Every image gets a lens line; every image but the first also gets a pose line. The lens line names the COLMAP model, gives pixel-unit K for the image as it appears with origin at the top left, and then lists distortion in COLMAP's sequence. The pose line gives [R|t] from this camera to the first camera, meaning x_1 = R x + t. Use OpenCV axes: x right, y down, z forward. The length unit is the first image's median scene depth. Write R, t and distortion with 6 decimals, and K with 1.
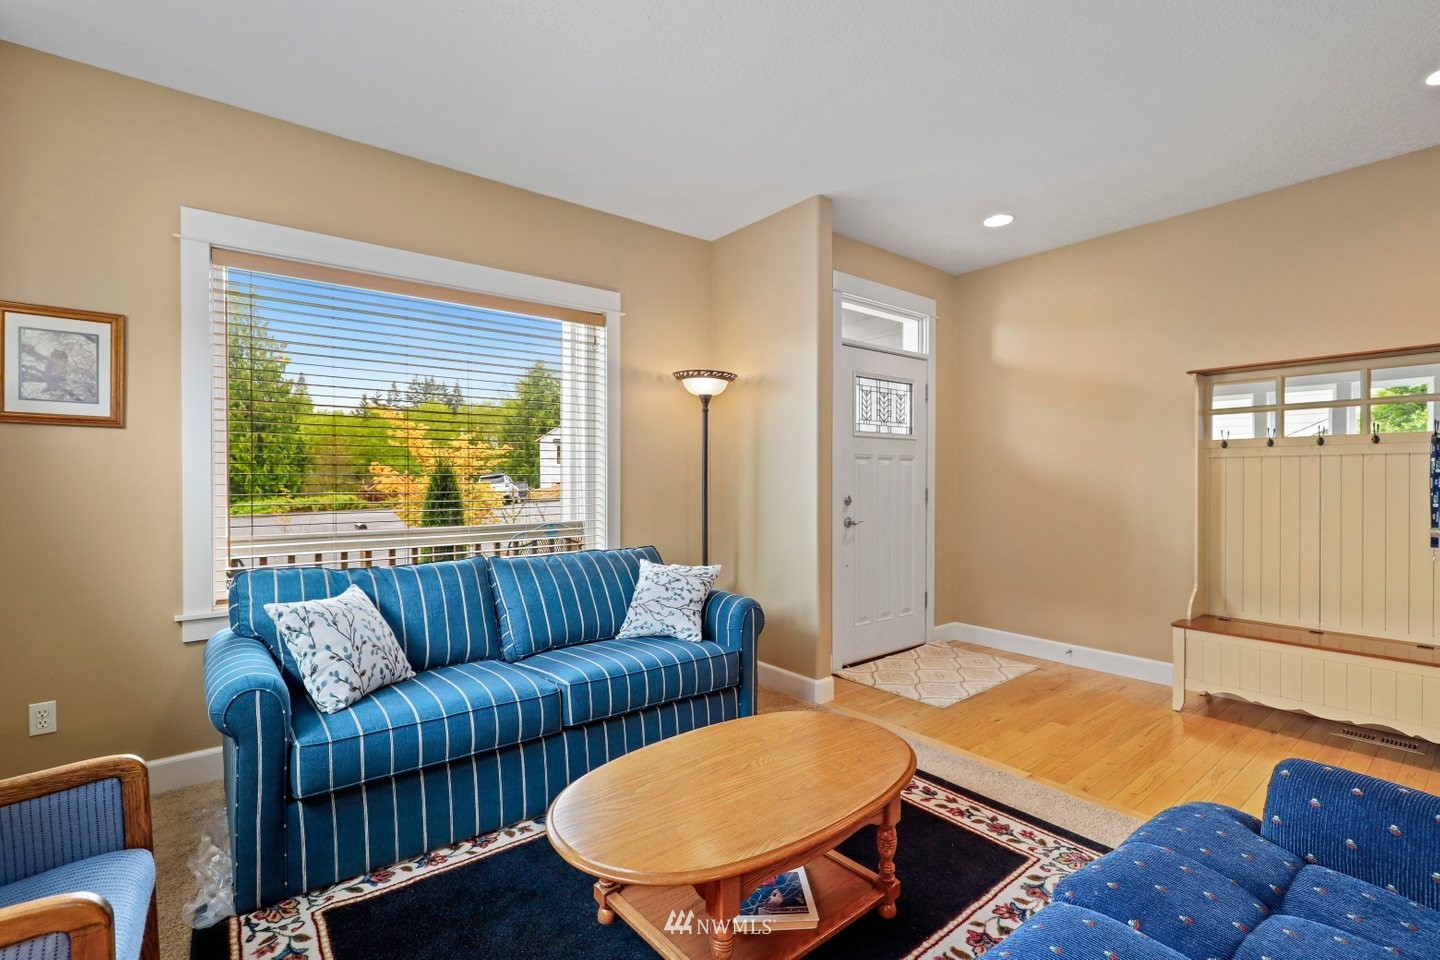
lens RADIAL K [[660.4, 0, 723.0], [0, 660.4, 479.4], [0, 0, 1]] dist [-0.001244, -0.000526]
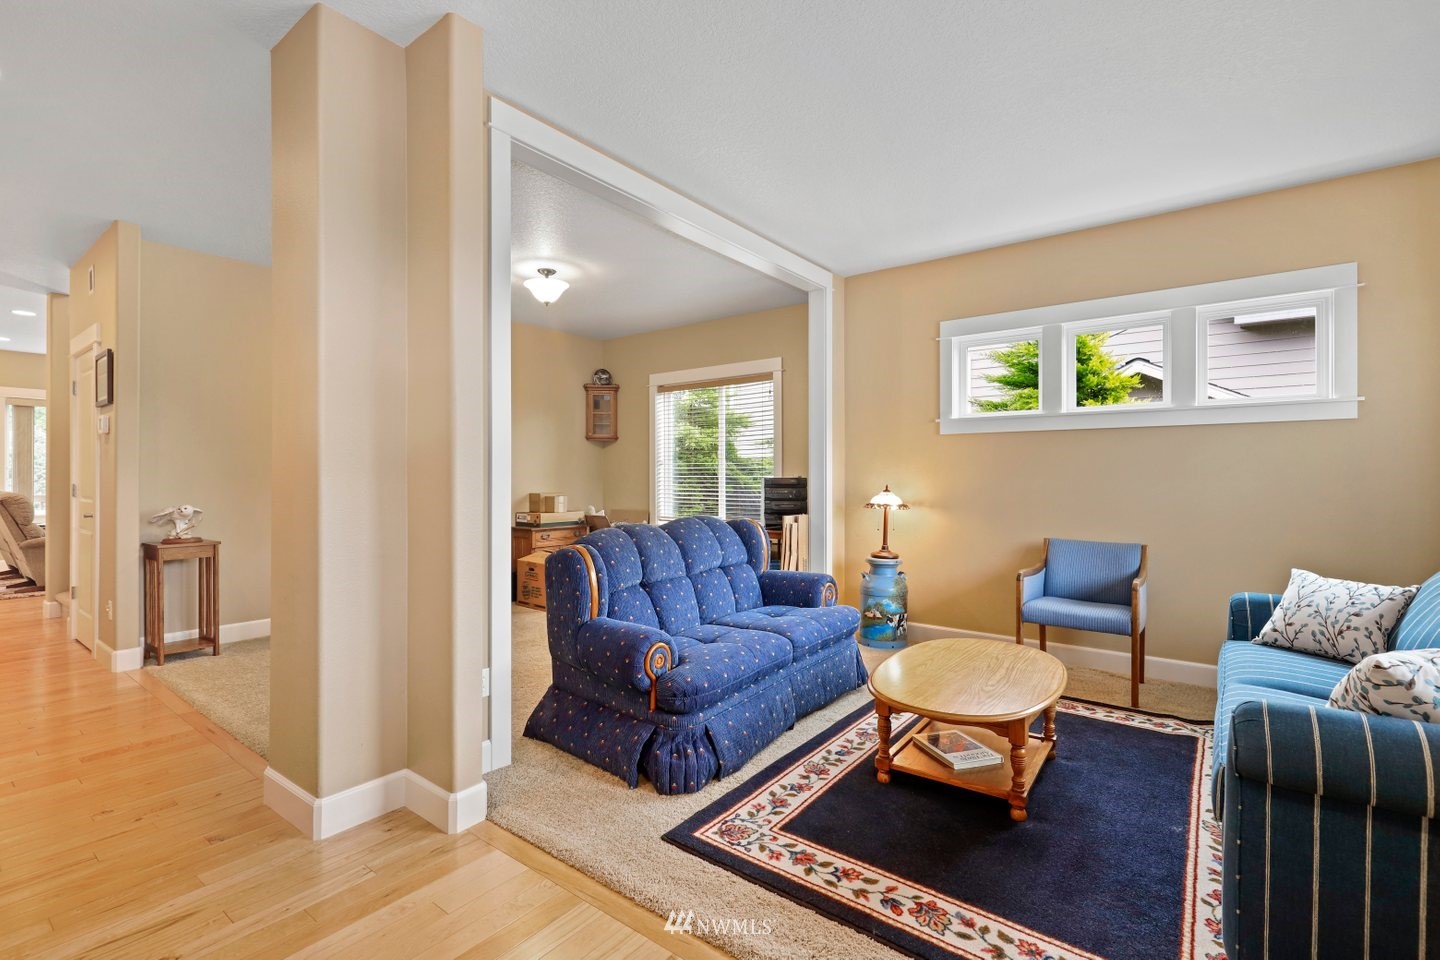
lens RADIAL K [[660.4, 0, 719.3], [0, 660.4, 479.8], [0, 0, 1]] dist [-0.001244, -0.000526]
pose [[-0.973211, 0.005207, -0.229854, 0.714132], [0.002733, 0.999935, 0.011078, 0.003106], [0.229897, 0.010153, -0.973162, 1.792316]]
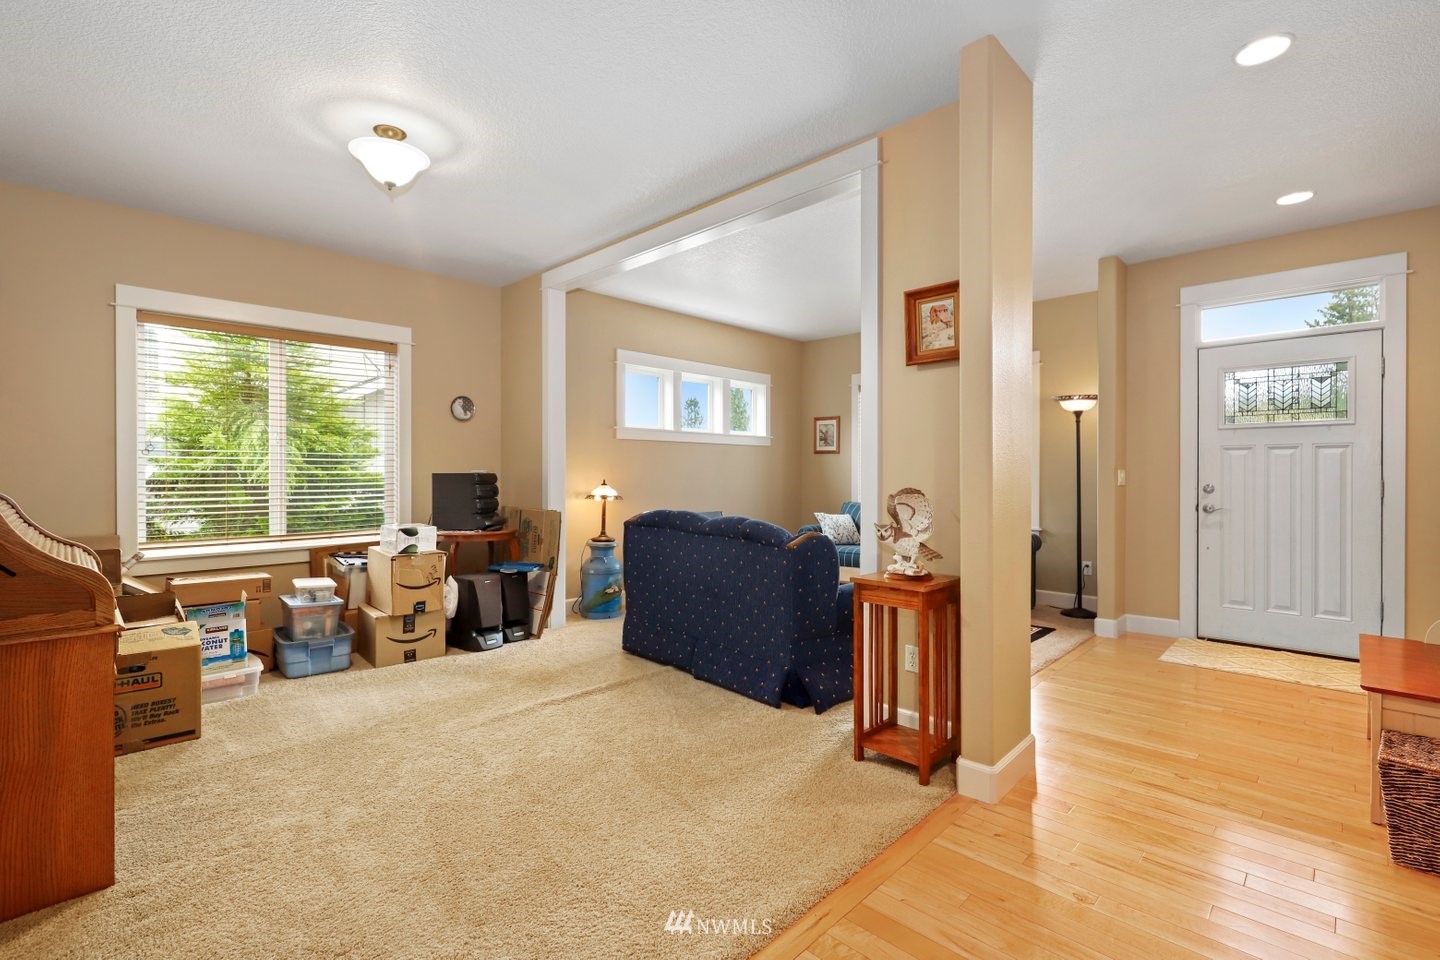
lens RADIAL K [[660.4, 0, 717.8], [0, 660.4, 478.9], [0, 0, 1]] dist [-0.001244, -0.000526]
pose [[0.114166, 0.004463, -0.993452, 2.118161], [-0.006105, 0.999974, 0.003791, 0.029137], [0.993443, 0.005632, 0.114191, 0.123632]]
